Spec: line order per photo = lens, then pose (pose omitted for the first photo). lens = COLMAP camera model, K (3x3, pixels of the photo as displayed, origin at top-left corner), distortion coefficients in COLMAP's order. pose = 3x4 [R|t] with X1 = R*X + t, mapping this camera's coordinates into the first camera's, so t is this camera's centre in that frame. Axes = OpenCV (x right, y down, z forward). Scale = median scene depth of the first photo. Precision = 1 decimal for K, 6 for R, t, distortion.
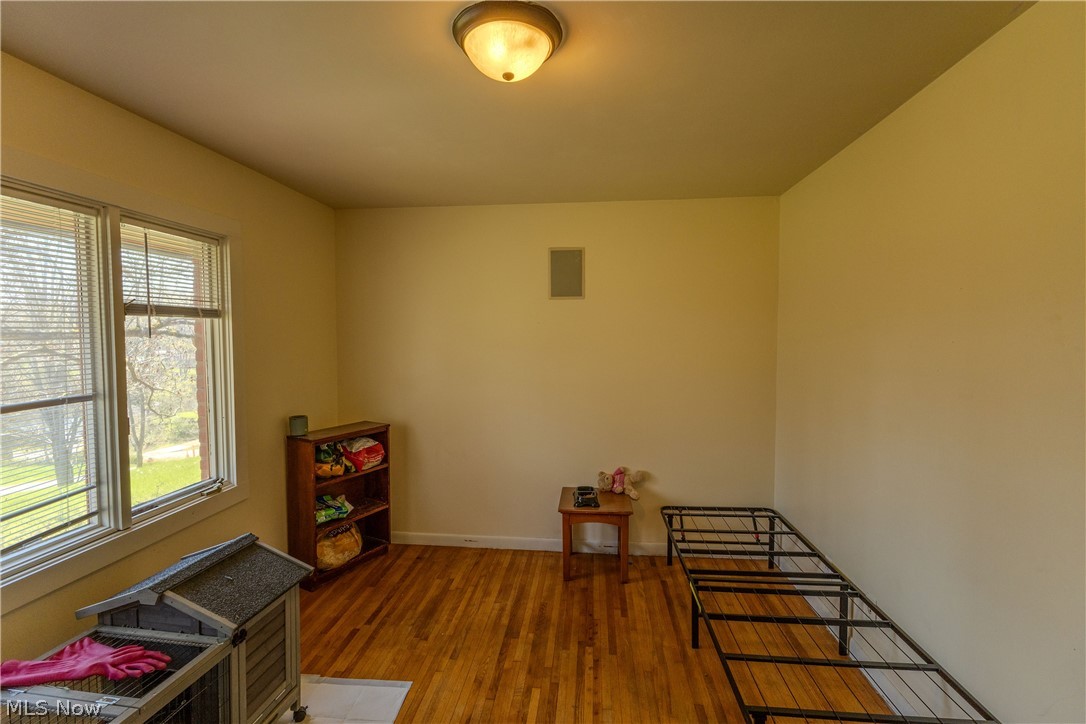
lens RADIAL K [[498.1, 0, 543.0], [0, 498.1, 365.8], [0, 0, 1]] dist [0.004243, 0.001078]
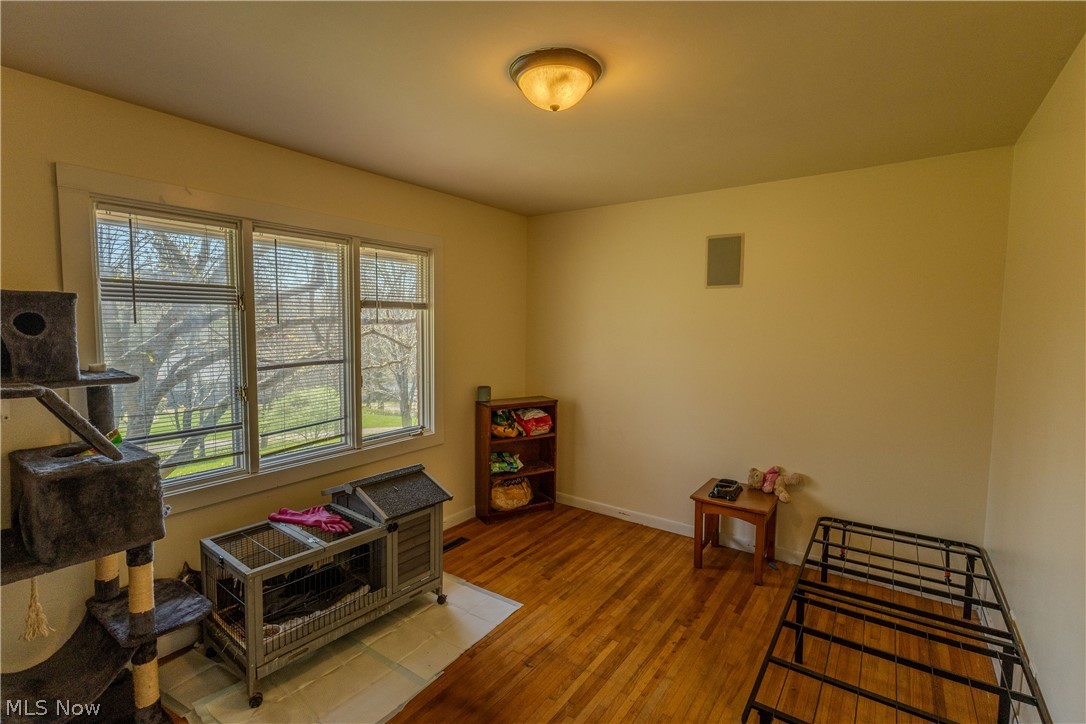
lens RADIAL K [[498.1, 0, 541.8], [0, 498.1, 365.0], [0, 0, 1]] dist [0.004243, 0.001078]
pose [[0.871089, 0.049672, -0.488606, 0.270875], [-0.039037, 0.998727, 0.031936, 0.000713], [0.489571, -0.008745, 0.871920, -0.035979]]
